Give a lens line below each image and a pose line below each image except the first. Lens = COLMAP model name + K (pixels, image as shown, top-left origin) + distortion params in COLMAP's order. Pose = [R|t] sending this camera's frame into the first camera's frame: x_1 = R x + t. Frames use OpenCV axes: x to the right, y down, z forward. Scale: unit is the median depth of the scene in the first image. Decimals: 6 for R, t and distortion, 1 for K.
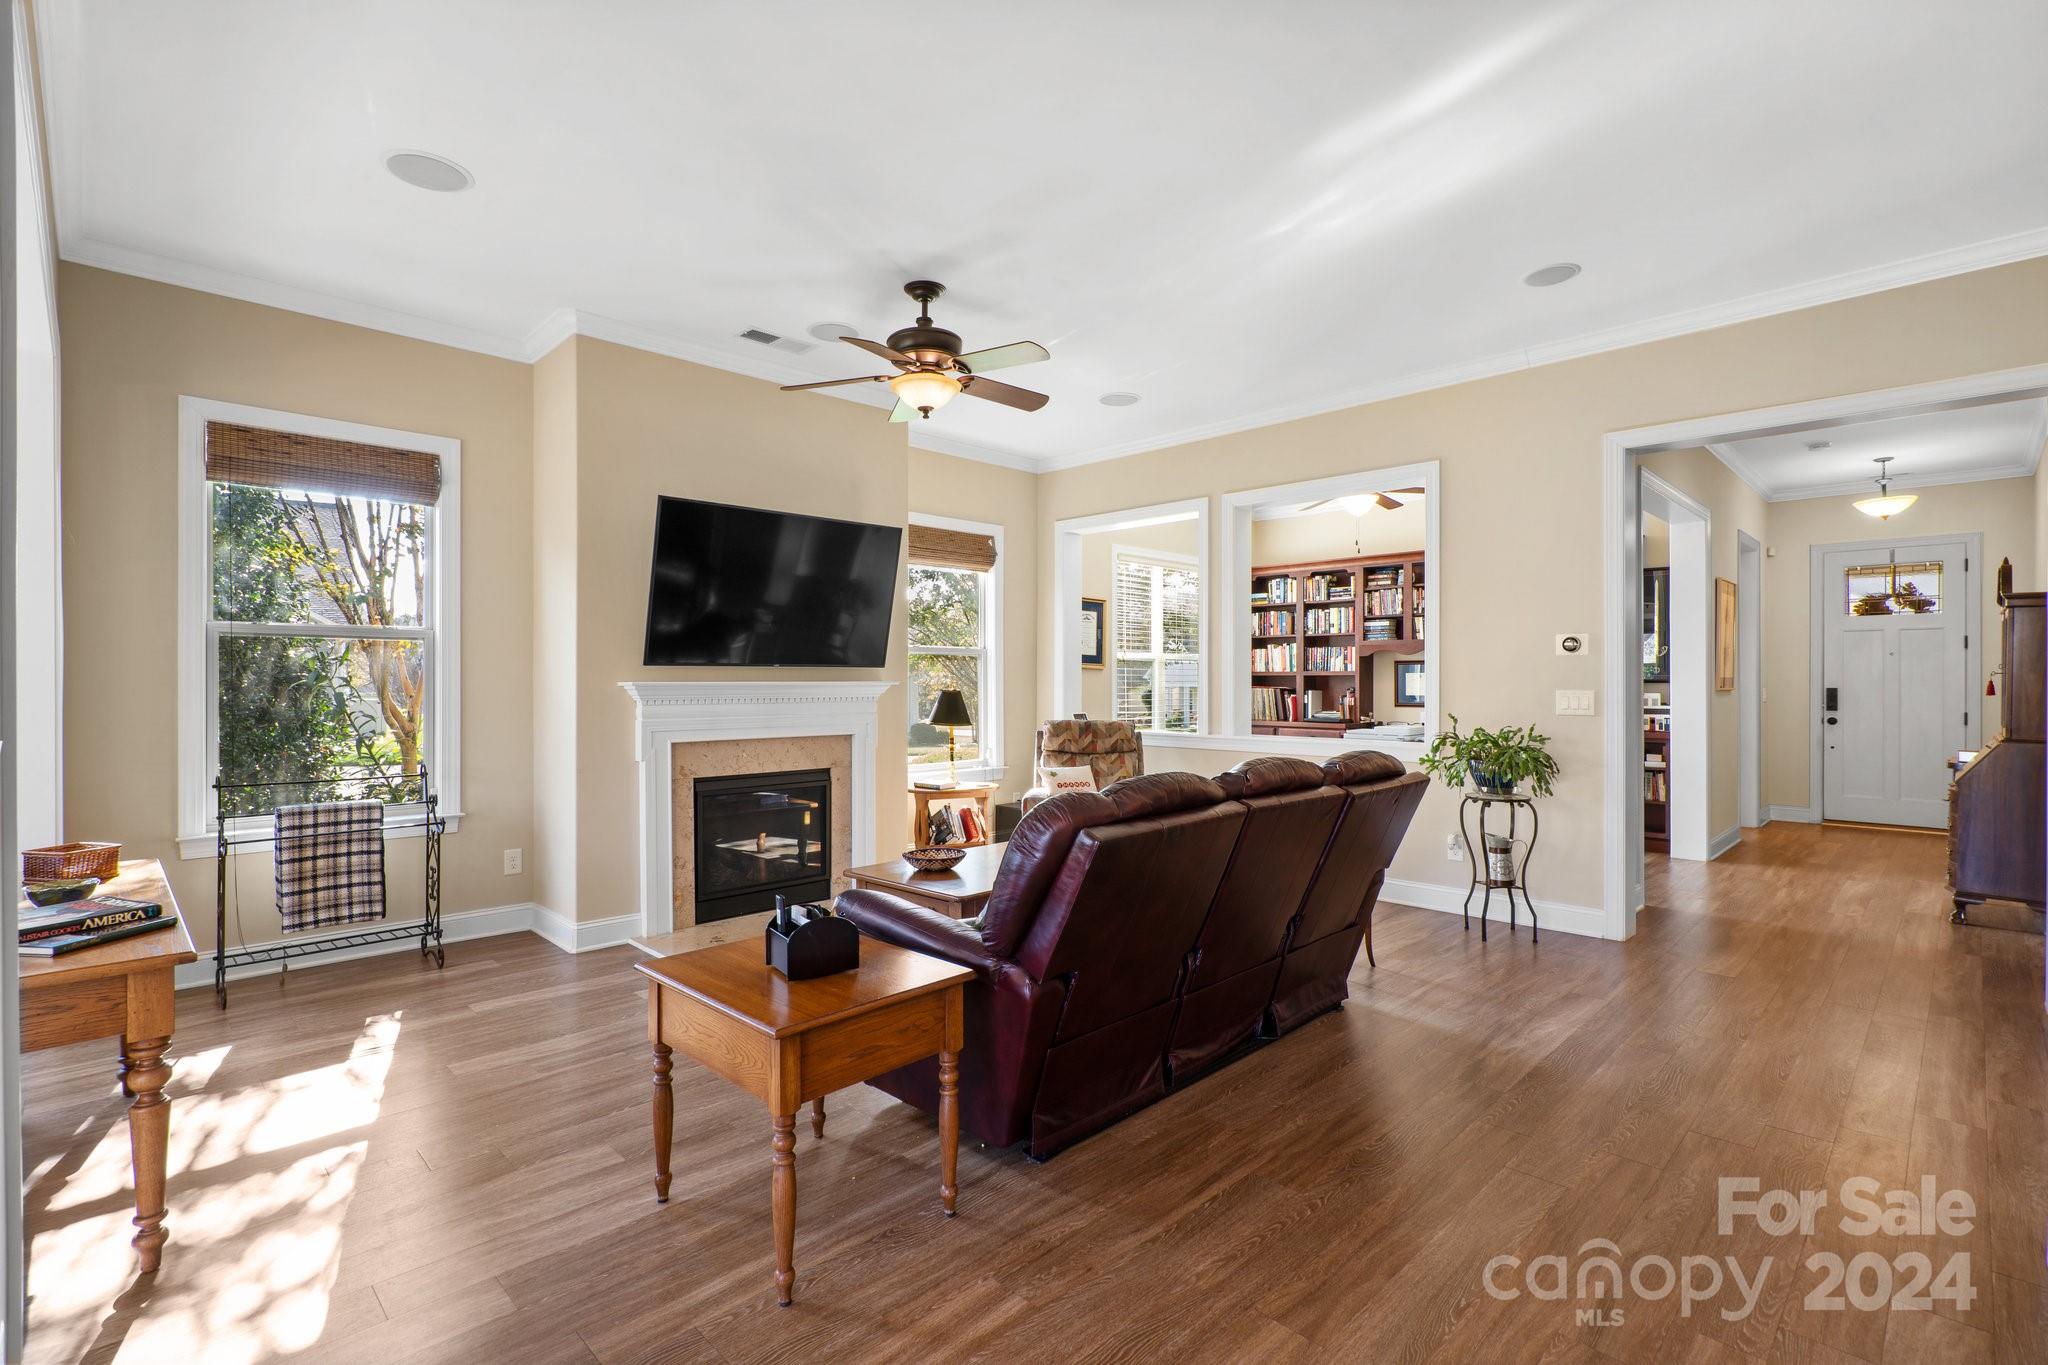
lens RADIAL K [[945.2, 0, 1024.4], [0, 945.2, 679.4], [0, 0, 1]] dist [-0.005848, 0.003614]
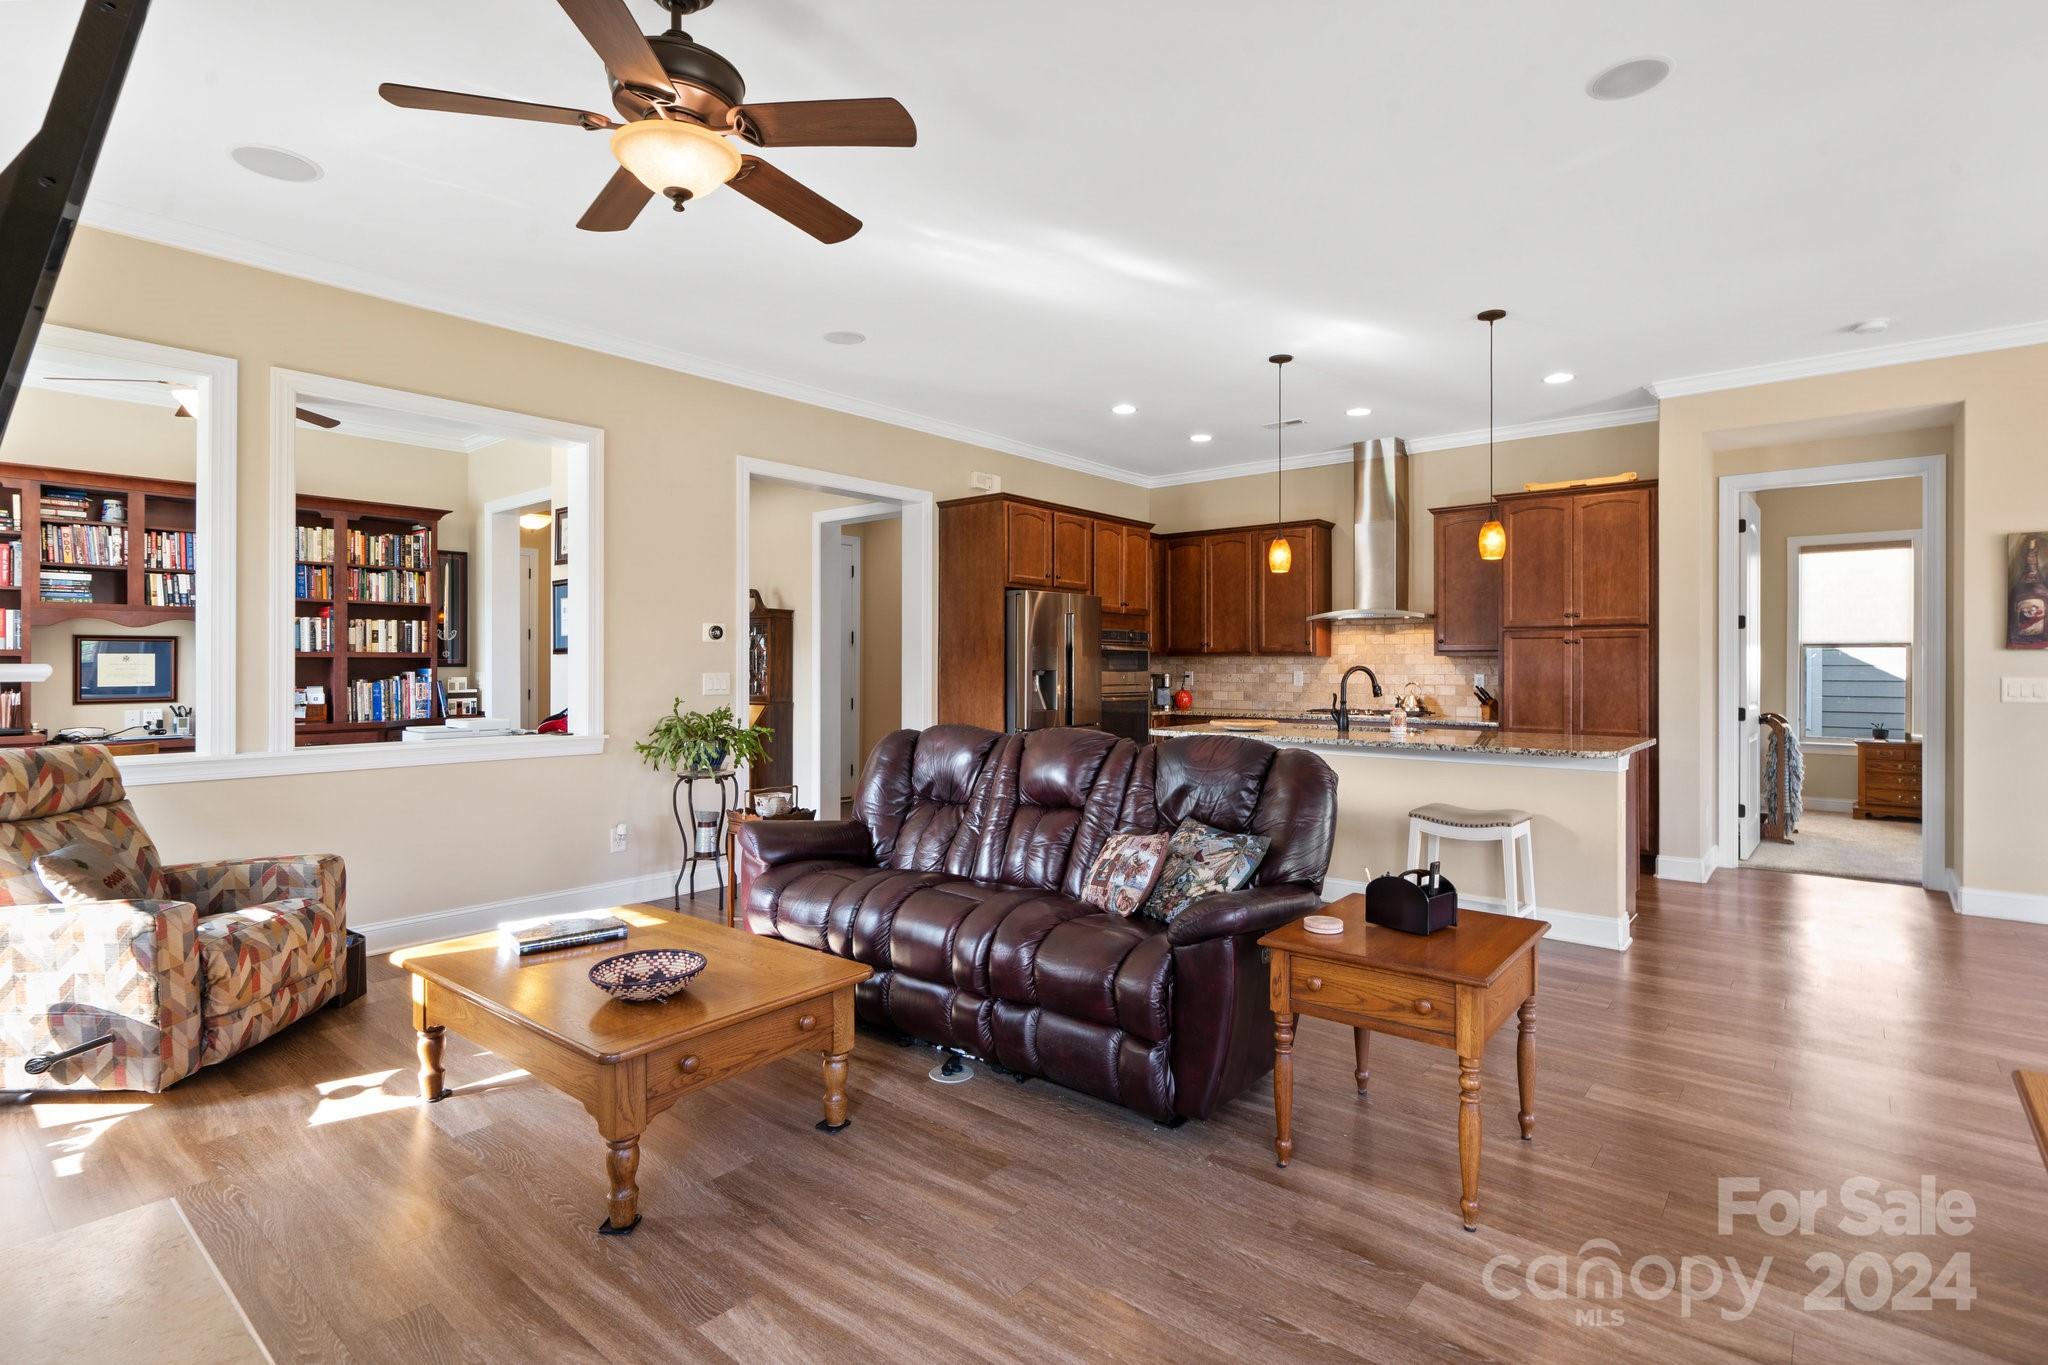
lens RADIAL K [[945.2, 0, 1035.0], [0, 945.2, 664.3], [0, 0, 1]] dist [-0.005848, 0.003614]
pose [[-0.091779, -0.001868, 0.995778, -0.584763], [-0.002335, 0.999996, 0.001660, -0.002524], [-0.995777, -0.002173, -0.091783, 0.727822]]
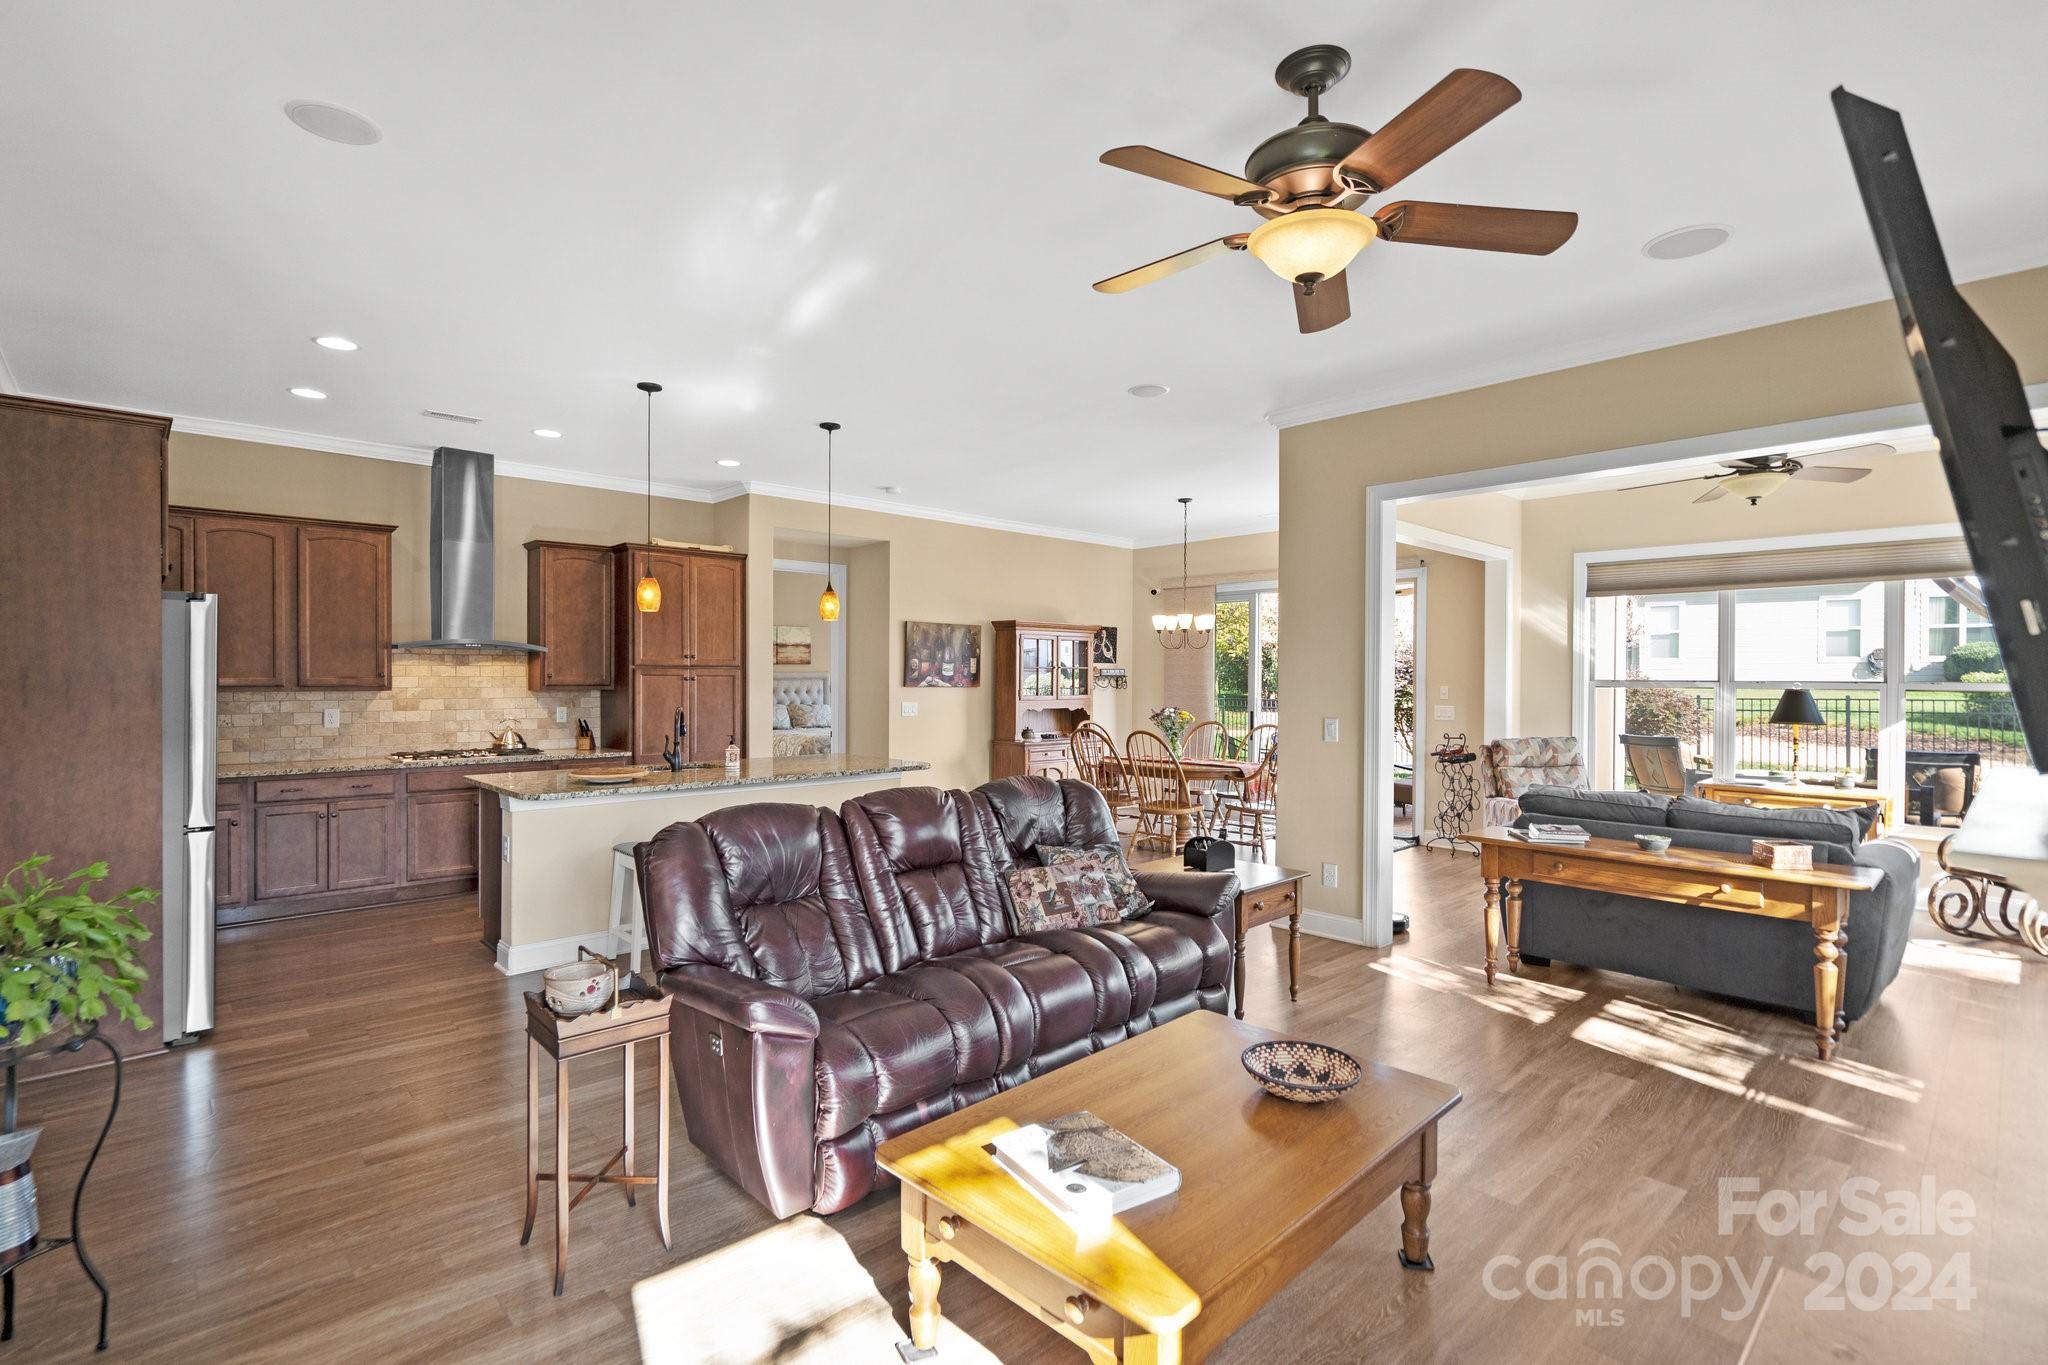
lens RADIAL K [[945.2, 0, 1021.4], [0, 945.2, 677.6], [0, 0, 1]] dist [-0.005848, 0.003614]
pose [[-0.999543, -0.005282, 0.029756, 0.044792], [-0.005262, 0.999986, 0.000744, -0.038398], [-0.029760, 0.000587, -0.999557, 1.385876]]
